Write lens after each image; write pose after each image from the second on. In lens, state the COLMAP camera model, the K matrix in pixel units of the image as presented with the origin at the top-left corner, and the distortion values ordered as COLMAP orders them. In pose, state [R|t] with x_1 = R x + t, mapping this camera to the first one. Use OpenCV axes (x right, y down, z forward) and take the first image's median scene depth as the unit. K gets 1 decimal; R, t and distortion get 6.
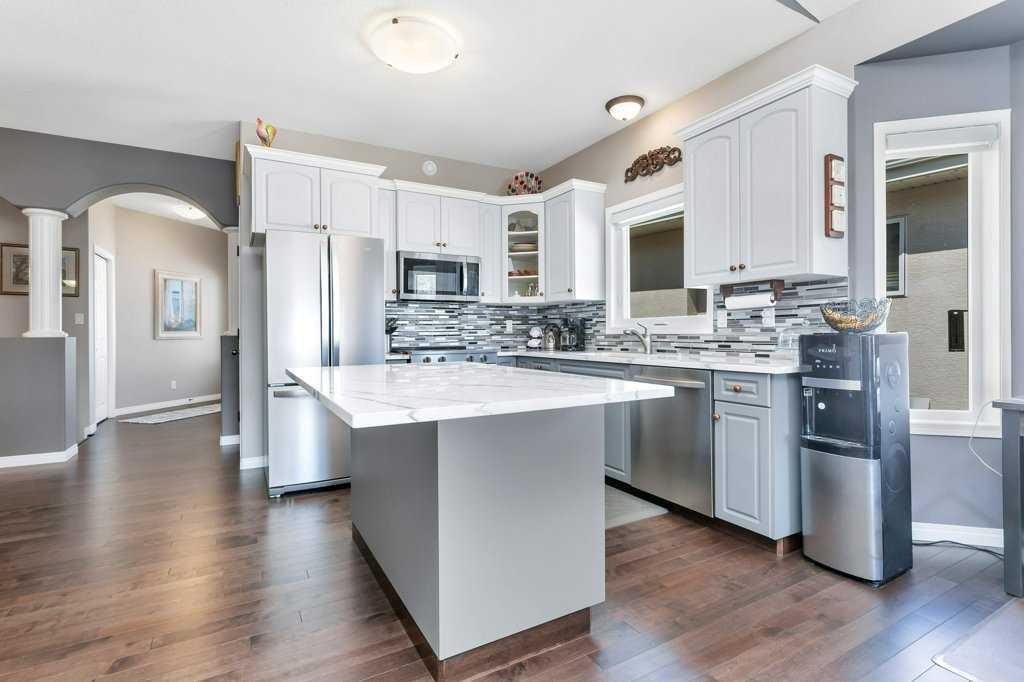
lens RADIAL K [[479.6, 0, 507.6], [0, 479.6, 337.4], [0, 0, 1]] dist [0.002186, 0.000638]
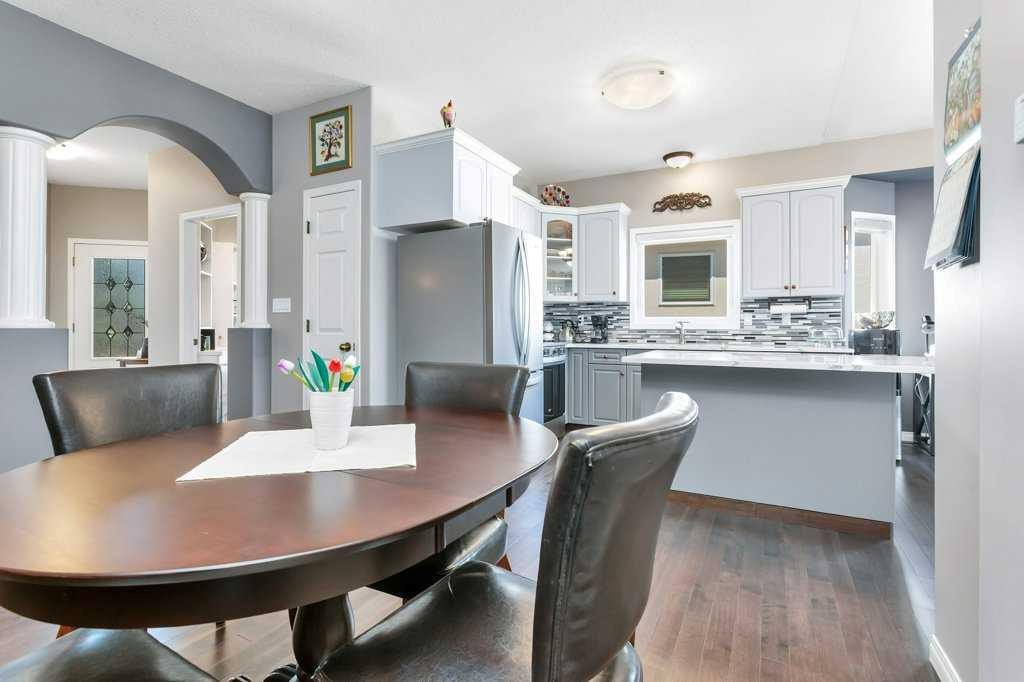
lens RADIAL K [[487.4, 0, 508.2], [0, 487.4, 330.7], [0, 0, 1]] dist [-0.001588, 0.000023]
pose [[0.843365, 0.005115, 0.537317, -0.743286], [-0.002478, 0.999981, -0.005630, 0.005007], [-0.537336, 0.003417, 0.843361, 0.098987]]
